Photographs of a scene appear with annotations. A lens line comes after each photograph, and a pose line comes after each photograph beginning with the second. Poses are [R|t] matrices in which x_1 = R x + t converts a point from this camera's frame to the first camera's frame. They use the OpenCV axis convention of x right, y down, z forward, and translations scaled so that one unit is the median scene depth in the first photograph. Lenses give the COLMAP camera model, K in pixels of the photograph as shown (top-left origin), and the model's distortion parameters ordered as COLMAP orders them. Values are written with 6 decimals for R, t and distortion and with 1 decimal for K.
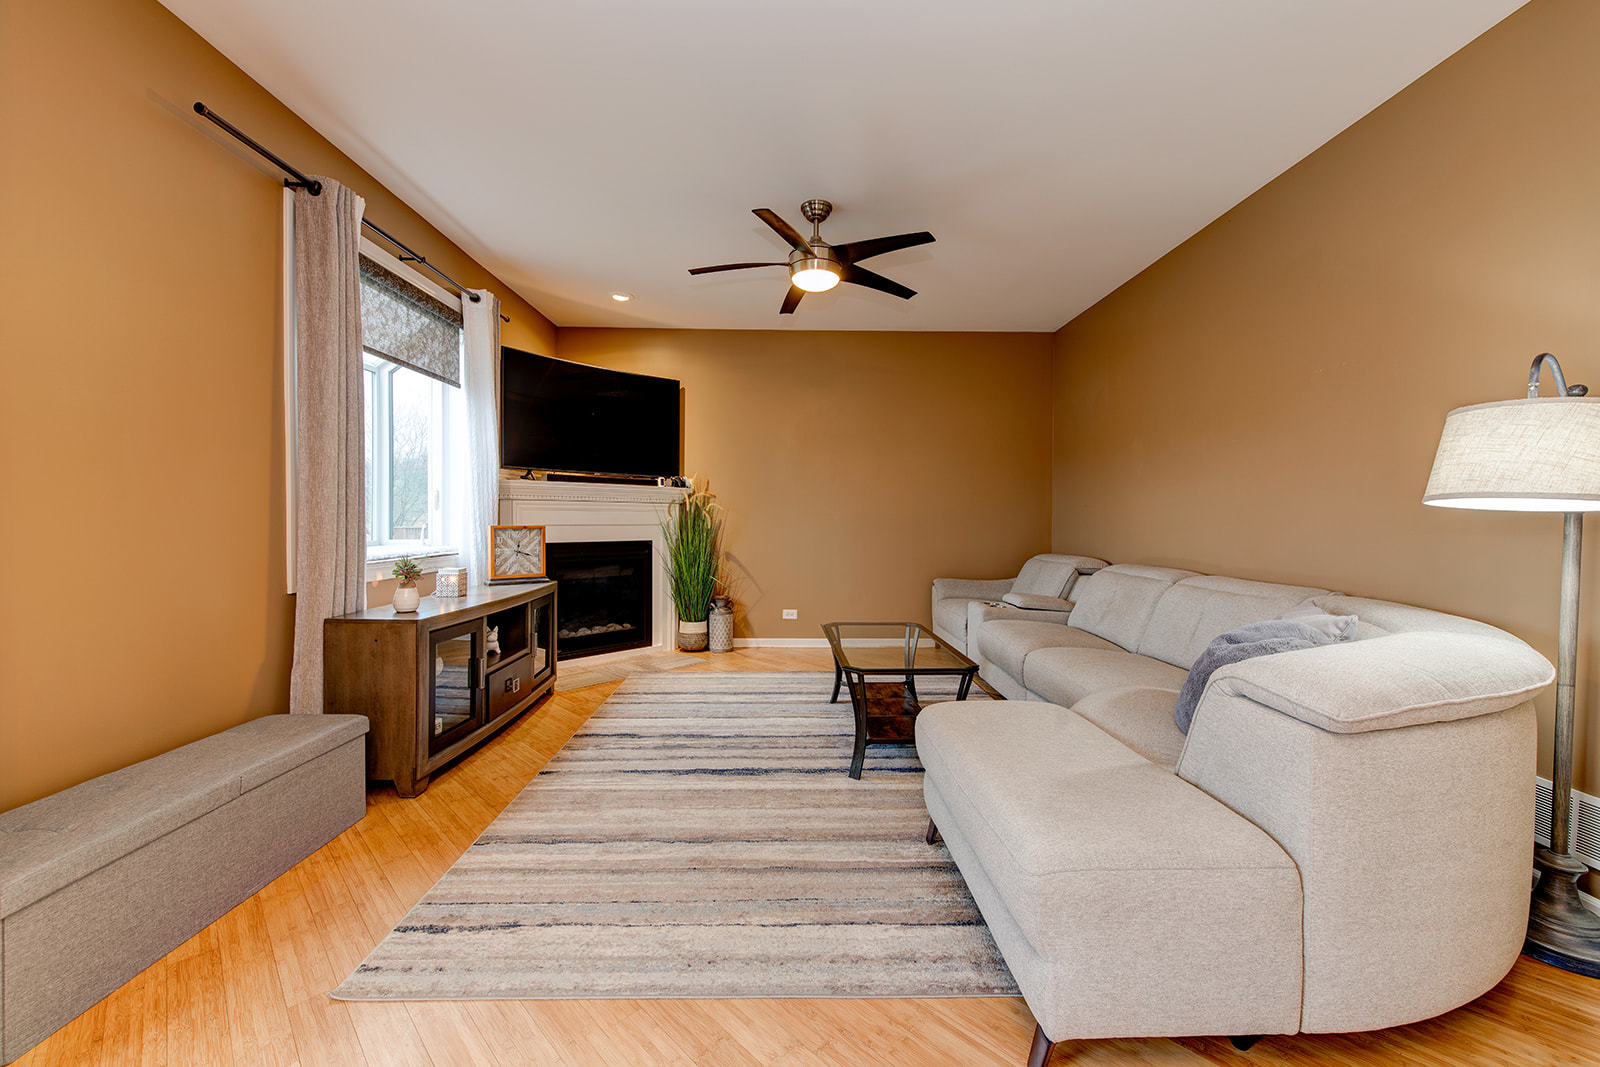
lens RADIAL K [[626.4, 0, 802.9], [0, 626.4, 529.8], [0, 0, 1]] dist [0.006575, -0.001848]
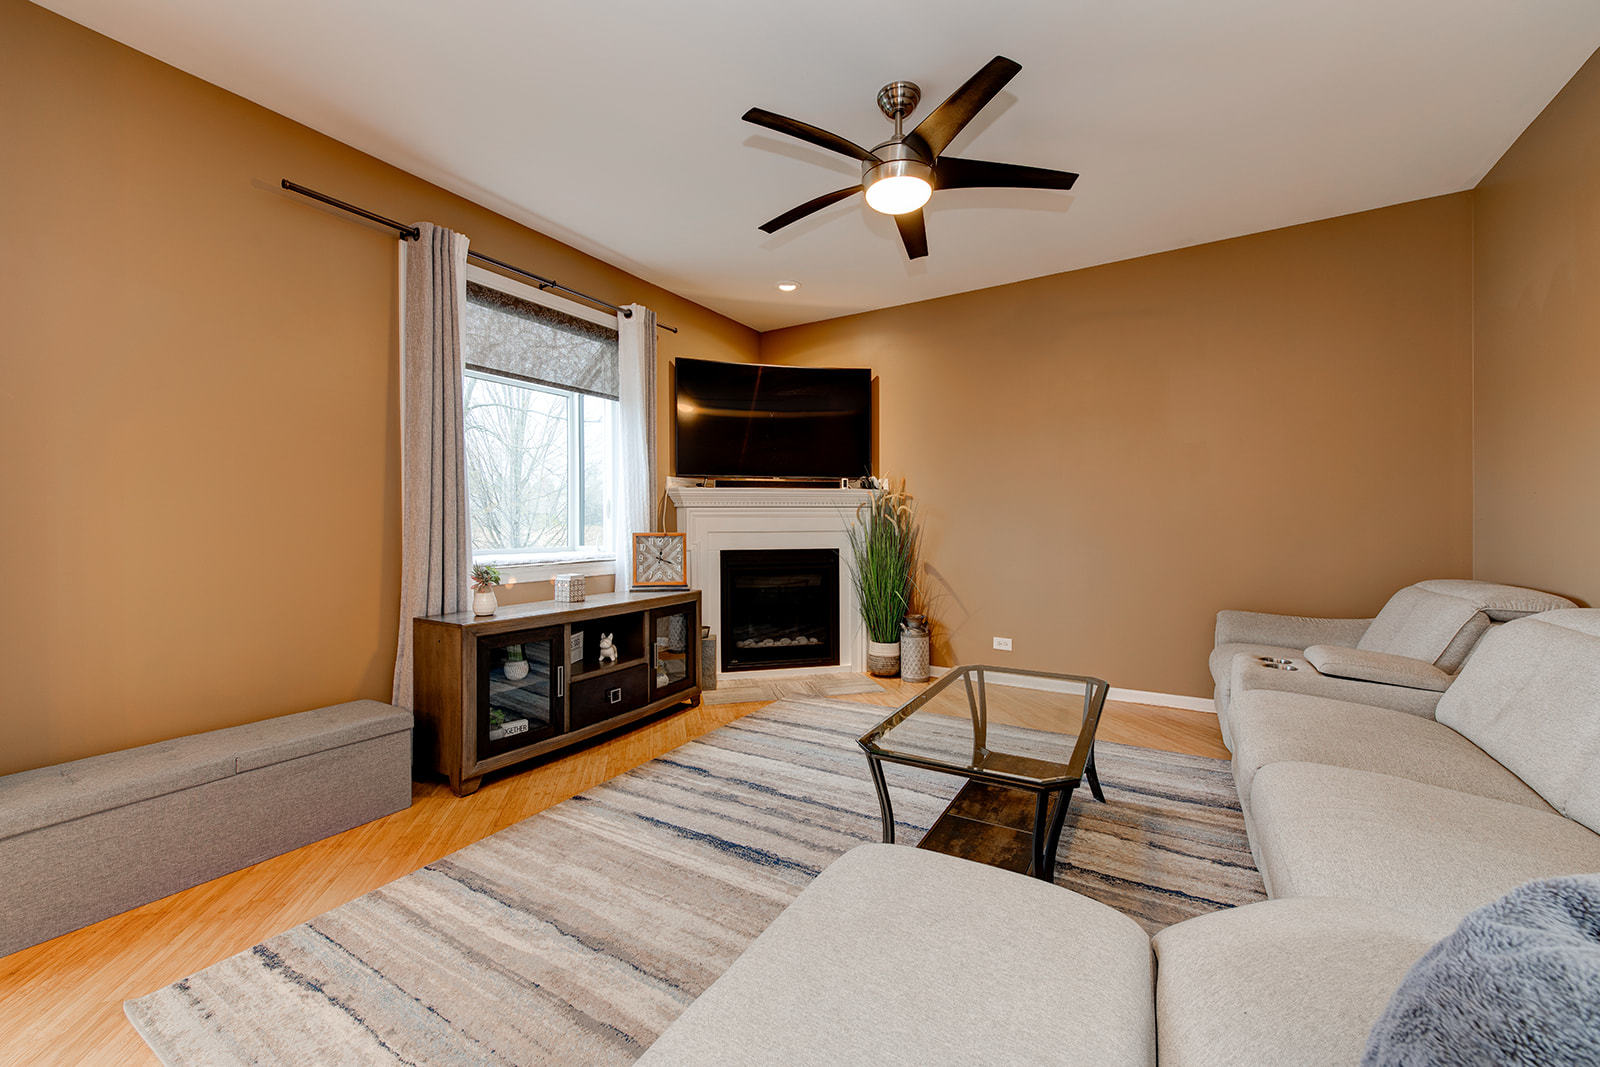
lens RADIAL K [[626.4, 0, 800.4], [0, 626.4, 529.1], [0, 0, 1]] dist [0.006575, -0.001848]
pose [[0.844984, -0.006934, -0.534746, 0.313278], [0.000522, 0.999926, -0.012142, -0.000660], [0.534791, 0.009981, 0.844925, 0.326438]]
